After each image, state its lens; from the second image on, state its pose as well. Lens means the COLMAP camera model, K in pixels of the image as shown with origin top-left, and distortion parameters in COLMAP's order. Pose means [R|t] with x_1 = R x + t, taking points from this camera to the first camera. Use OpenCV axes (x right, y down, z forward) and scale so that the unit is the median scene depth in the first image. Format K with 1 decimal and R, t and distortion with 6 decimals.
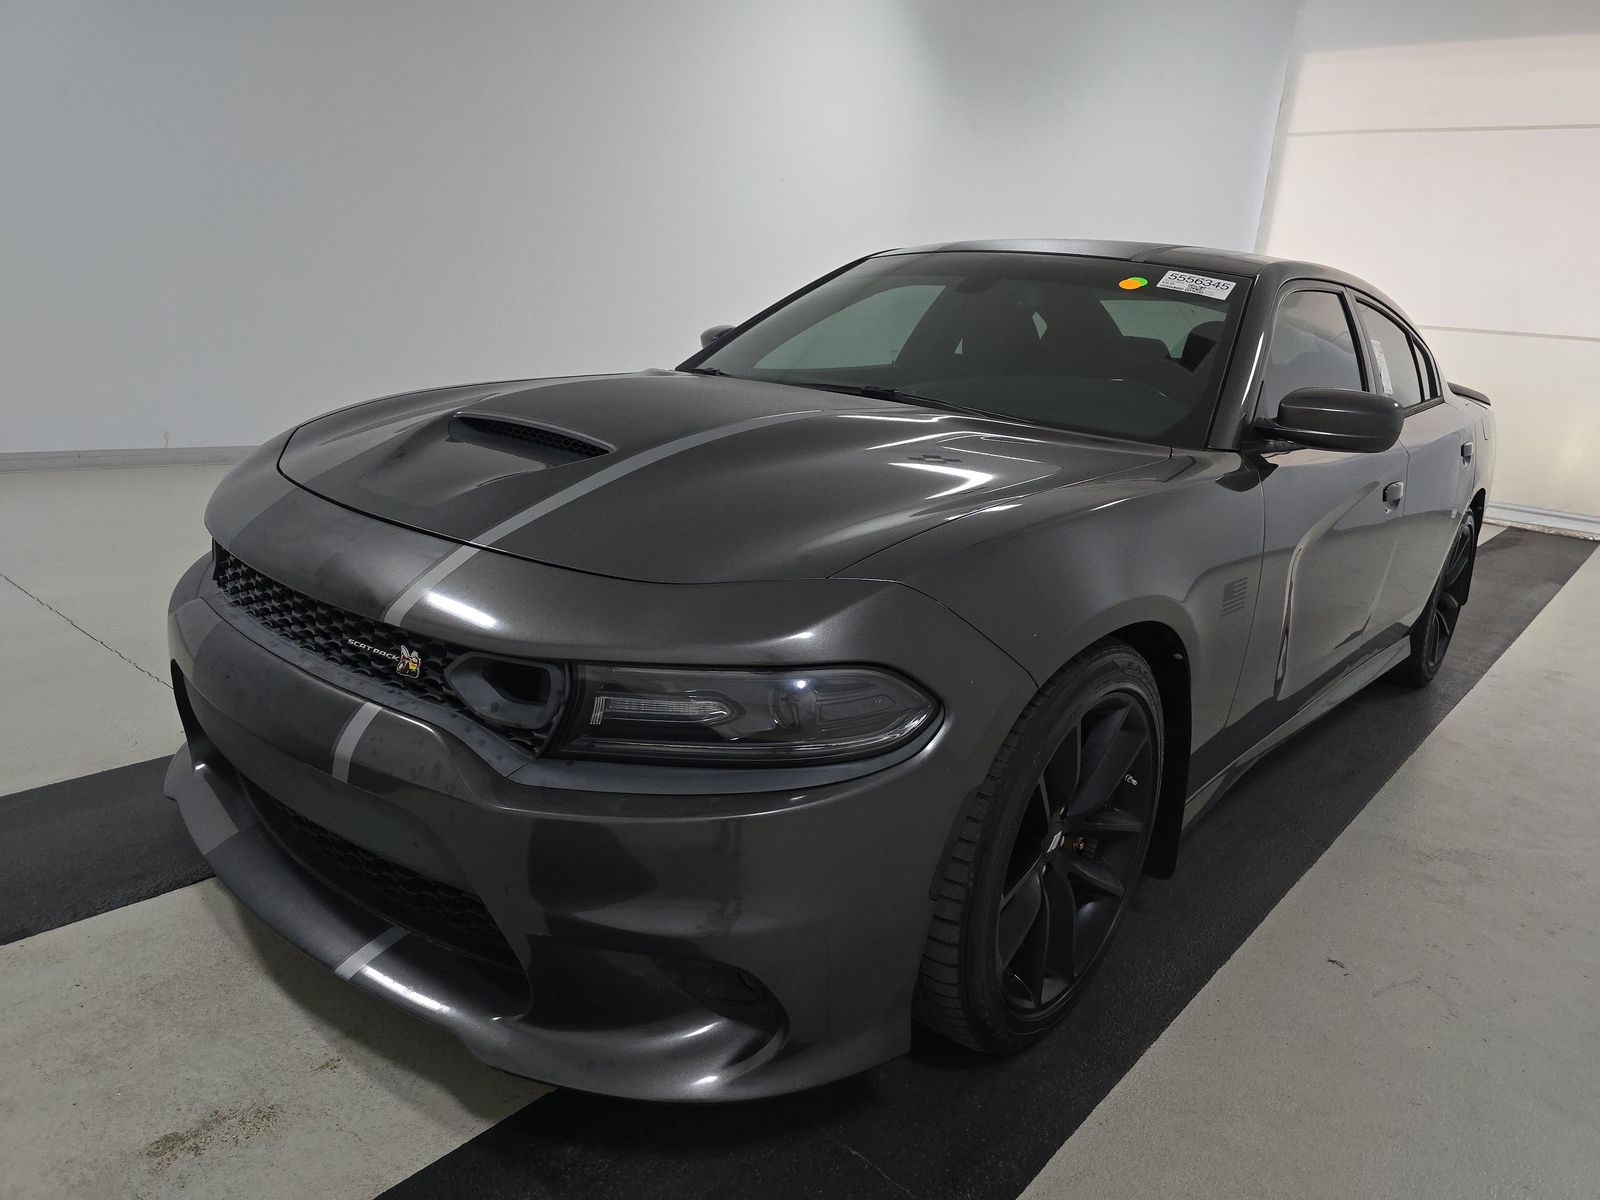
lens RADIAL K [[1075.7, 0, 800.0], [0, 1075.7, 600.0], [0, 0, 1]] dist [0.024277, 0.000074]
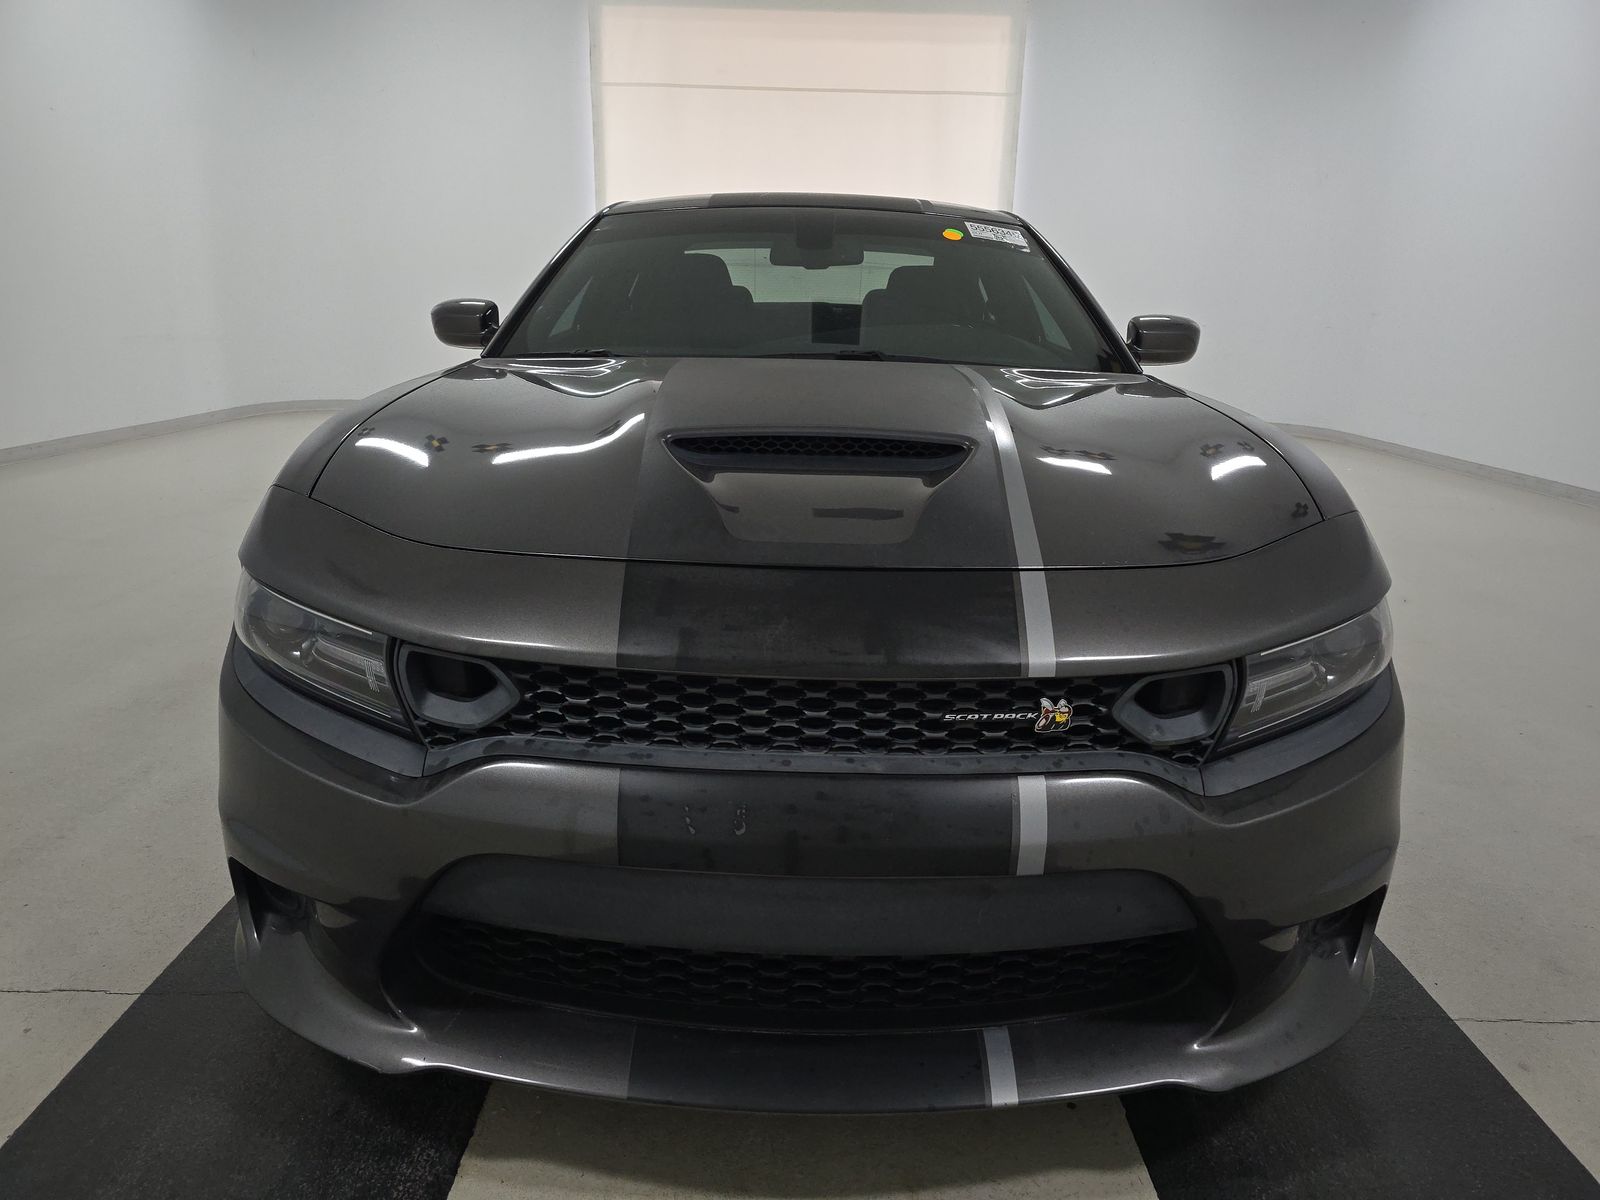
lens RADIAL K [[1086.4, 0, 800.0], [0, 1086.4, 600.0], [0, 0, 1]] dist [0.009957, 0.000156]
pose [[0.773738, -0.233180, 0.589029, -0.963883], [0.206375, 0.971852, 0.113639, -0.163571], [-0.598948, 0.033634, 0.800082, 0.408310]]
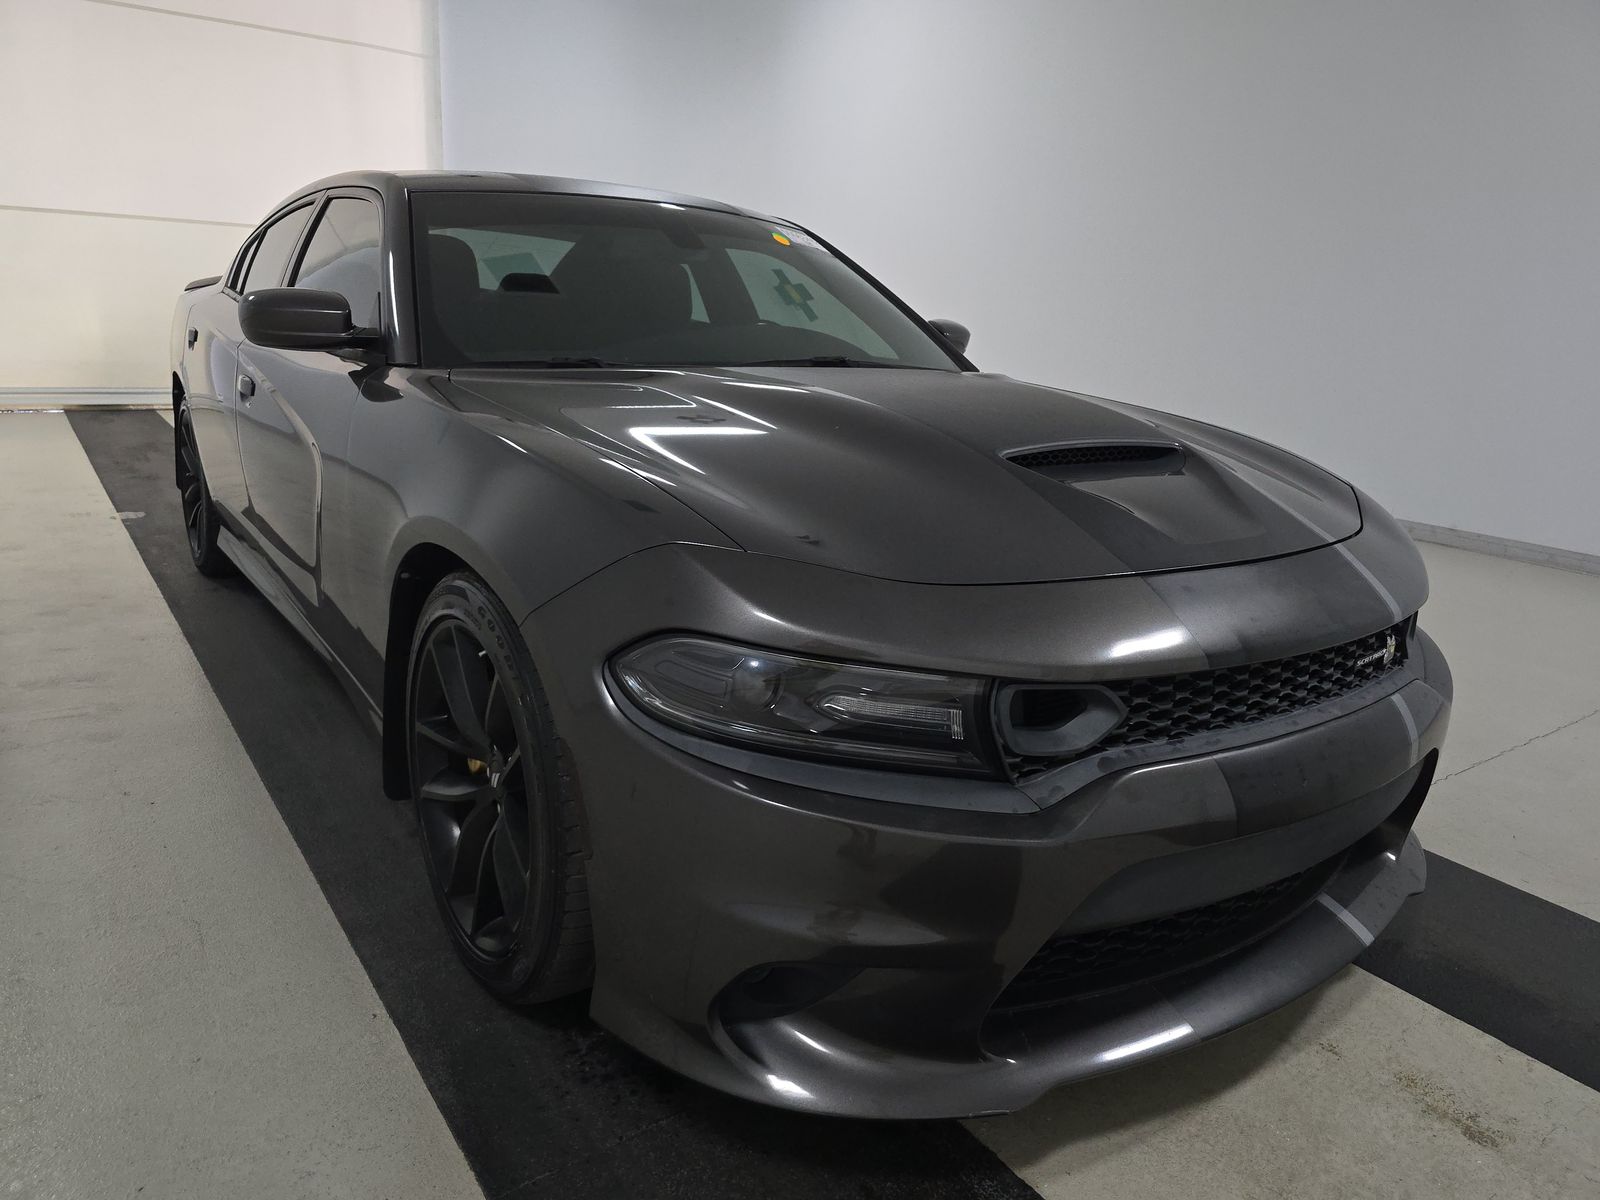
lens RADIAL K [[1064.1, 0, 800.0], [0, 1064.1, 600.0], [0, 0, 1]] dist [-0.000596, -0.000589]
pose [[0.267716, -0.328563, 0.905745, -1.494031], [0.211237, 0.937204, 0.277538, -0.429216], [-0.940057, 0.117026, 0.320309, 1.190518]]
